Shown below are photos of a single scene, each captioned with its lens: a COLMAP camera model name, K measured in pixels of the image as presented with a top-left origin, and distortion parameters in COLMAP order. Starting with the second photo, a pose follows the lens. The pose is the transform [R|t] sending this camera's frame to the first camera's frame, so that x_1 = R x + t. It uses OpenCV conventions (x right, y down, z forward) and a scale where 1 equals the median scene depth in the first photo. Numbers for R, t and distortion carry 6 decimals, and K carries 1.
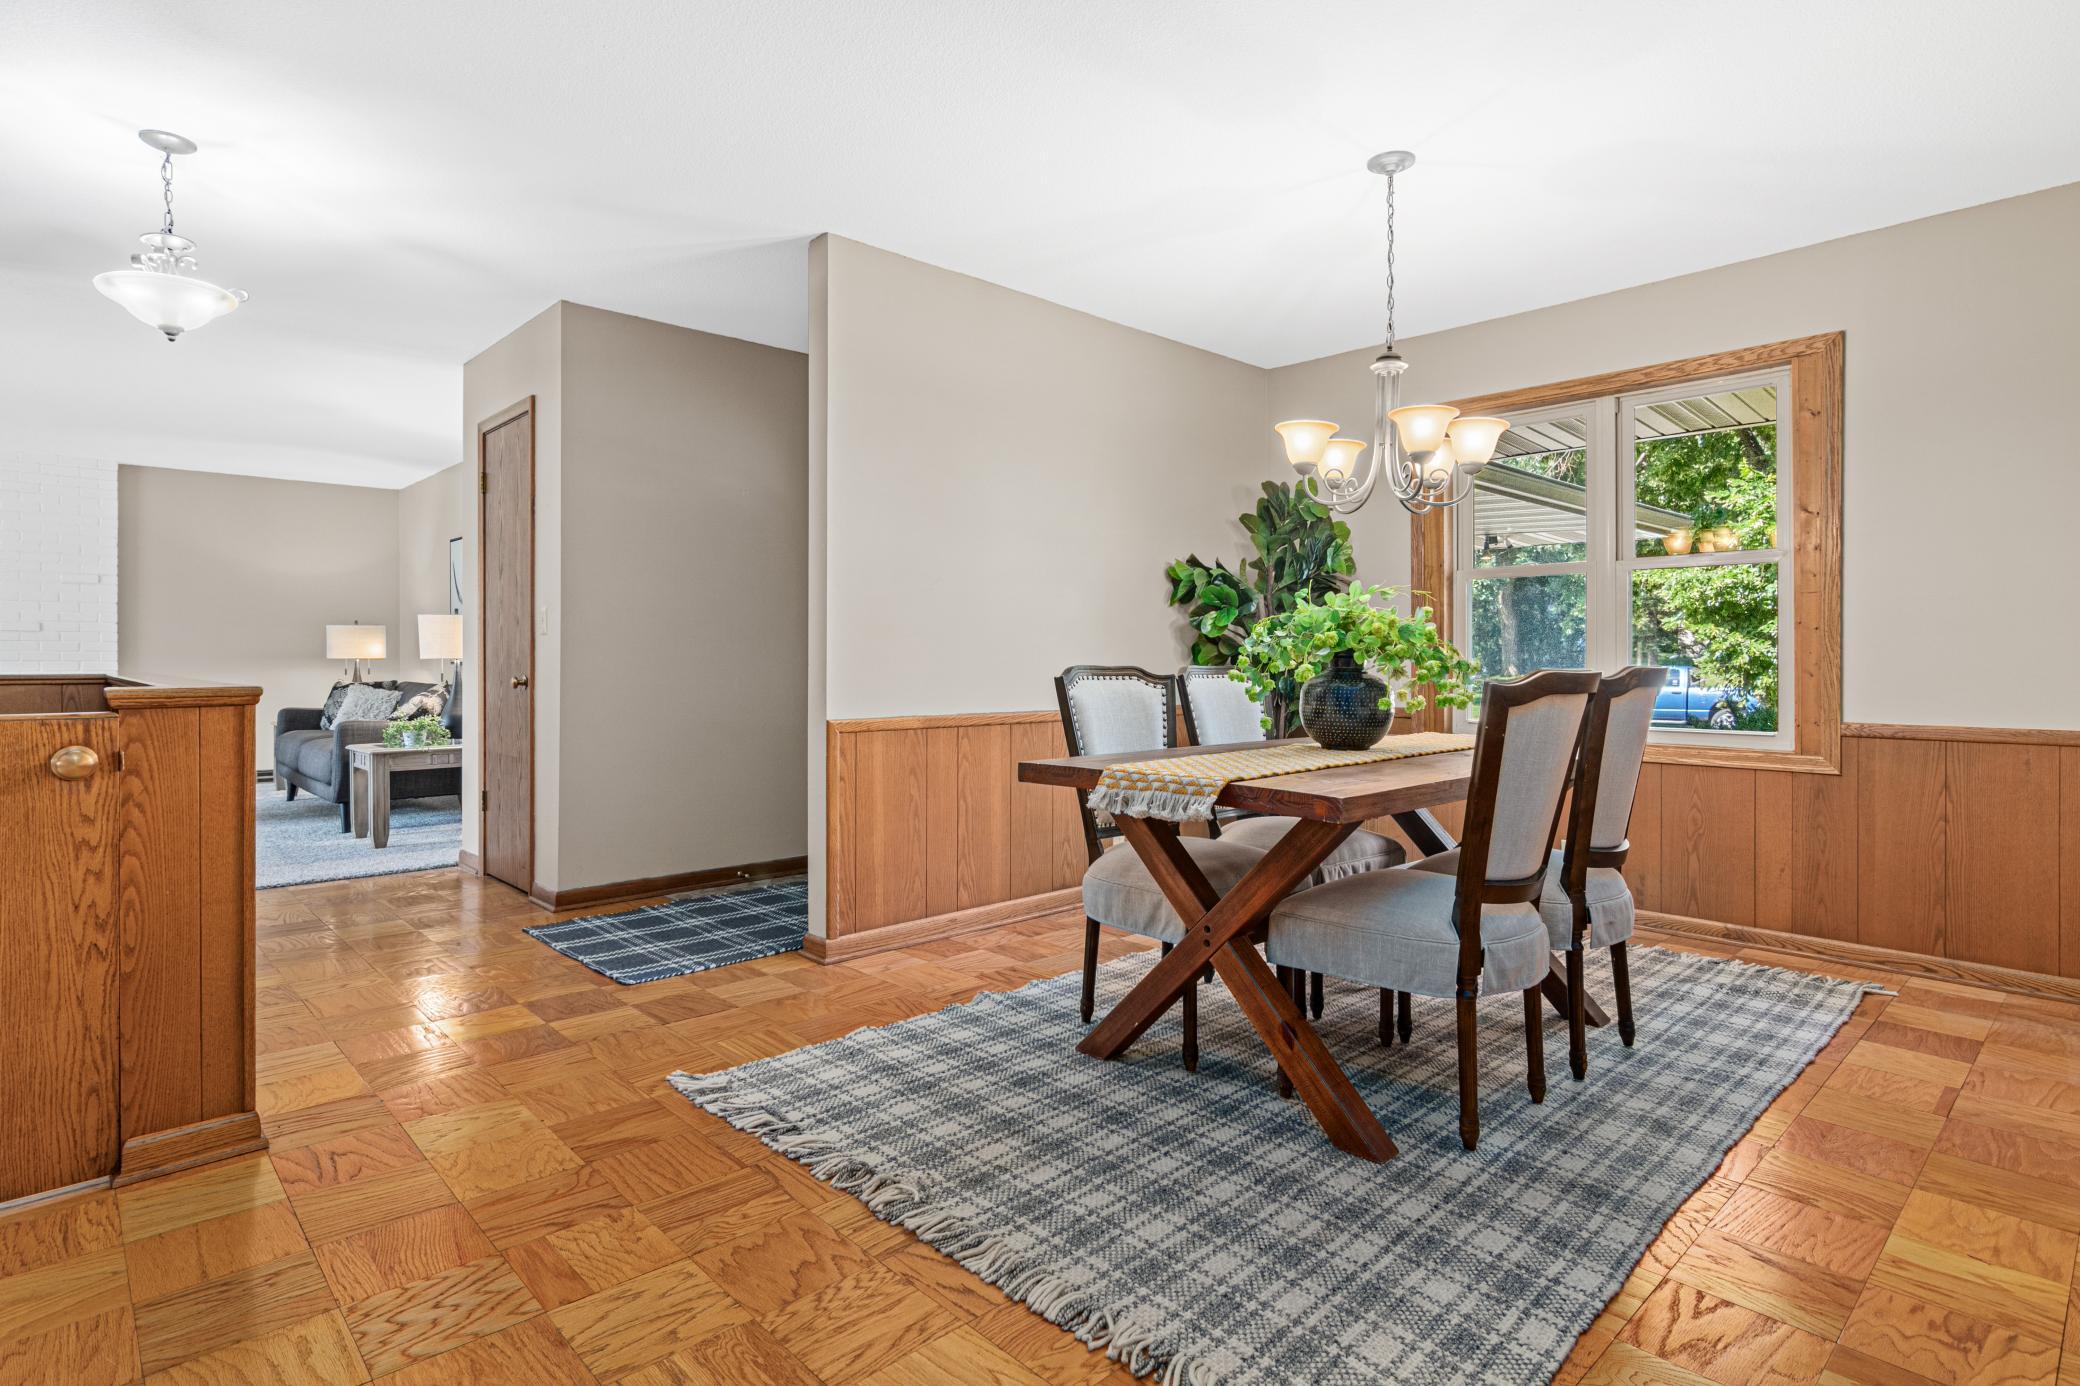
lens RADIAL K [[1059.1, 0, 1044.4], [0, 1059.1, 662.3], [0, 0, 1]] dist [0.001420, 0.000536]
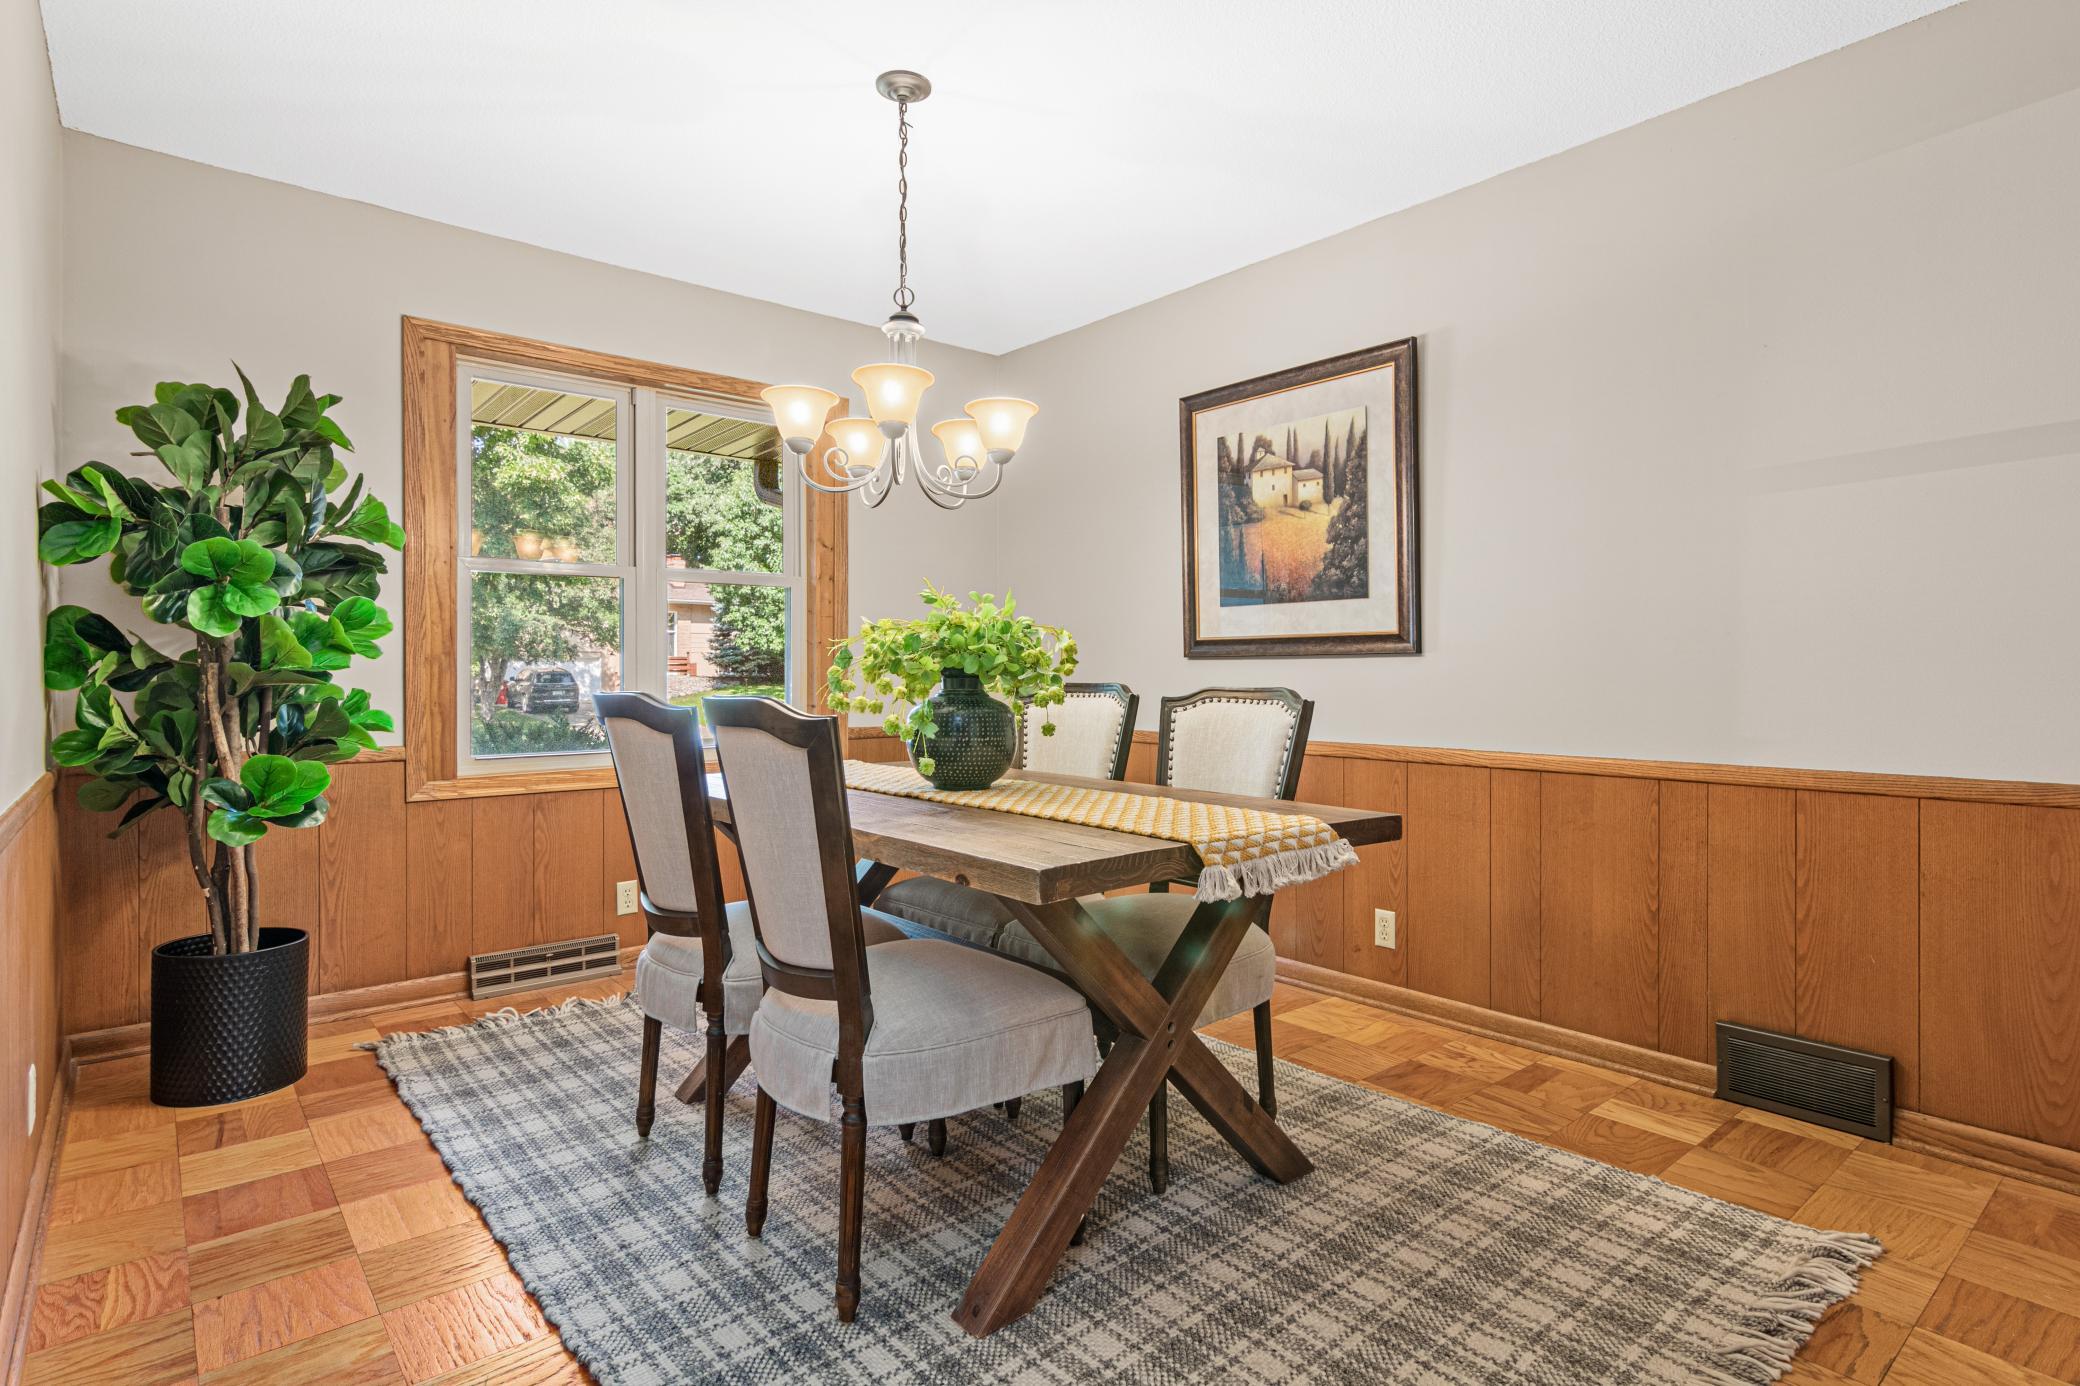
lens RADIAL K [[1069.6, 0, 1040.0], [0, 1069.6, 693.0], [0, 0, 1]] dist [0.002779, 0.000776]
pose [[0.062412, -0.017950, 0.997889, -0.696509], [0.009654, 0.999802, 0.017381, -0.010514], [-0.998004, 0.008549, 0.062573, 1.141488]]
